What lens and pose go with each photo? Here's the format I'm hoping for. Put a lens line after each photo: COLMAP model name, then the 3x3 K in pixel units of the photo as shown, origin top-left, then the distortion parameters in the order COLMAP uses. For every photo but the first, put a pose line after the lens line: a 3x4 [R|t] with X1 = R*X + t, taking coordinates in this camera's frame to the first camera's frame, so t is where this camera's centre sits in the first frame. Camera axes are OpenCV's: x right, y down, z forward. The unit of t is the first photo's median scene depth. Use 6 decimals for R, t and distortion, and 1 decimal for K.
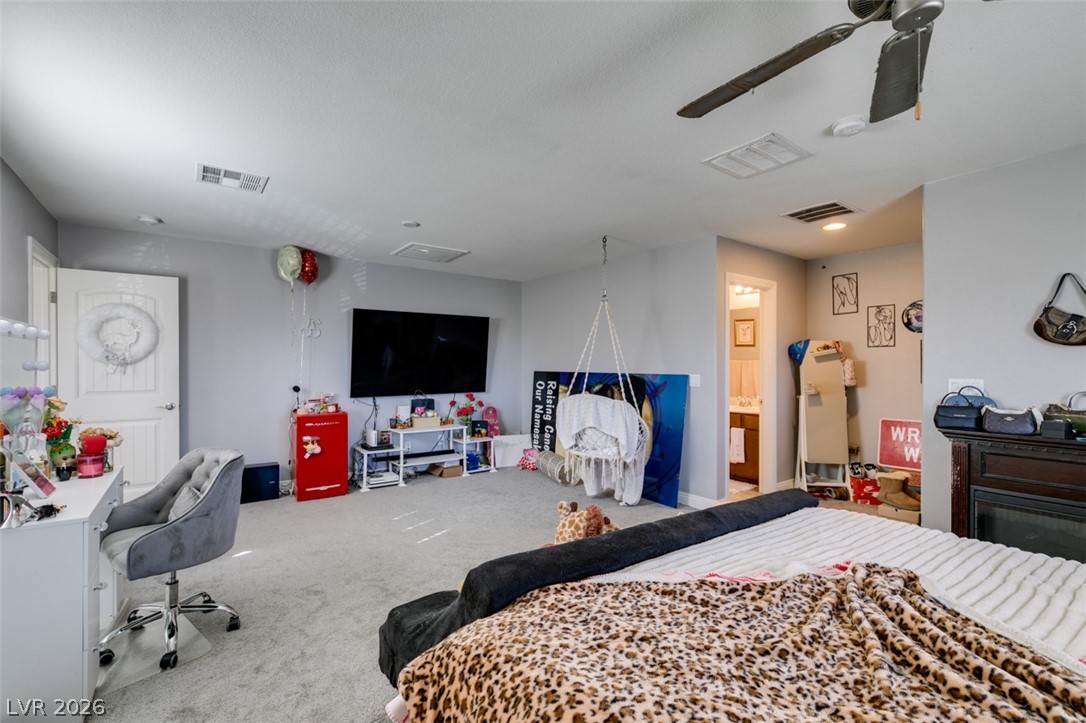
lens RADIAL K [[493.6, 0, 539.3], [0, 493.6, 362.5], [0, 0, 1]] dist [0.004975, 0.000670]
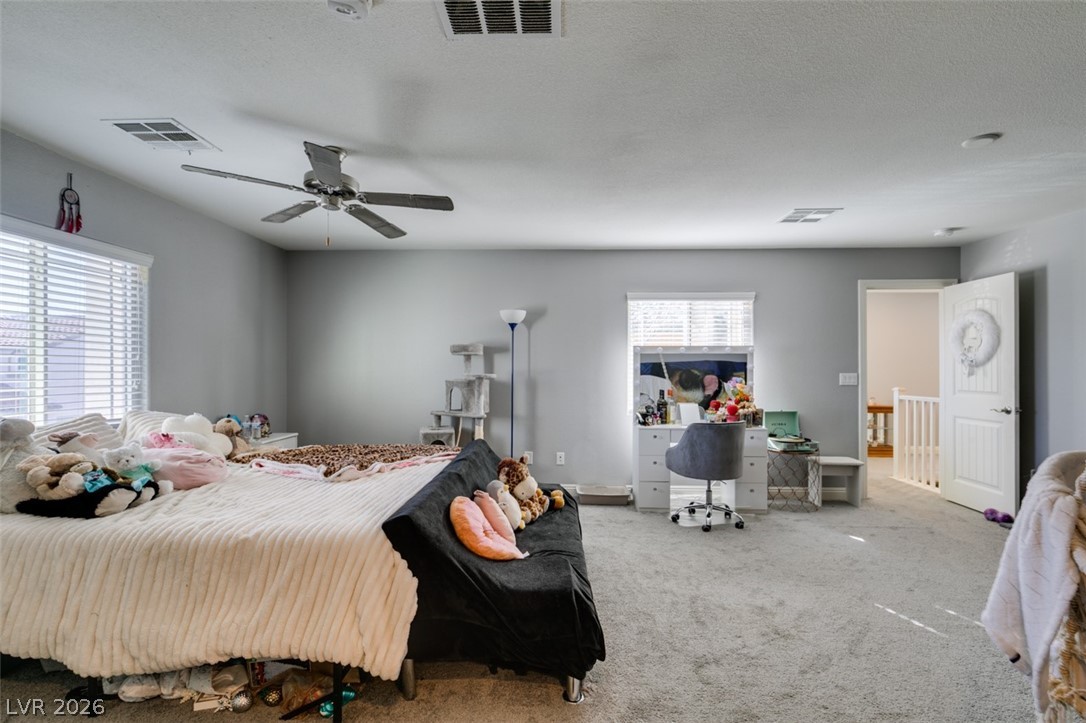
lens RADIAL K [[493.6, 0, 540.3], [0, 493.6, 362.2], [0, 0, 1]] dist [0.004975, 0.000670]
pose [[-0.612639, -0.004951, -0.790347, 0.562758], [-0.000703, 0.999983, -0.005720, 0.002092], [0.790363, -0.002949, -0.612632, 0.901310]]
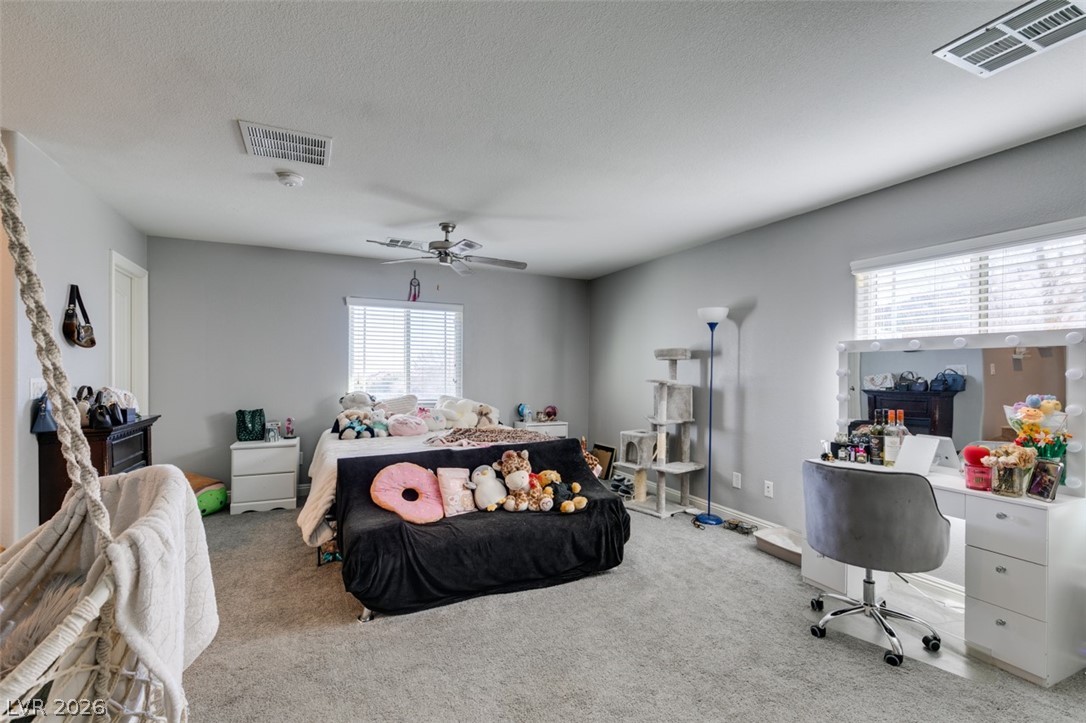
lens RADIAL K [[493.6, 0, 544.8], [0, 493.6, 367.5], [0, 0, 1]] dist [0.004975, 0.000670]
pose [[-0.984637, -0.002925, 0.174587, -0.144289], [-0.004307, 0.999962, -0.007539, 0.005946], [-0.174558, -0.008176, -0.984613, 1.204231]]
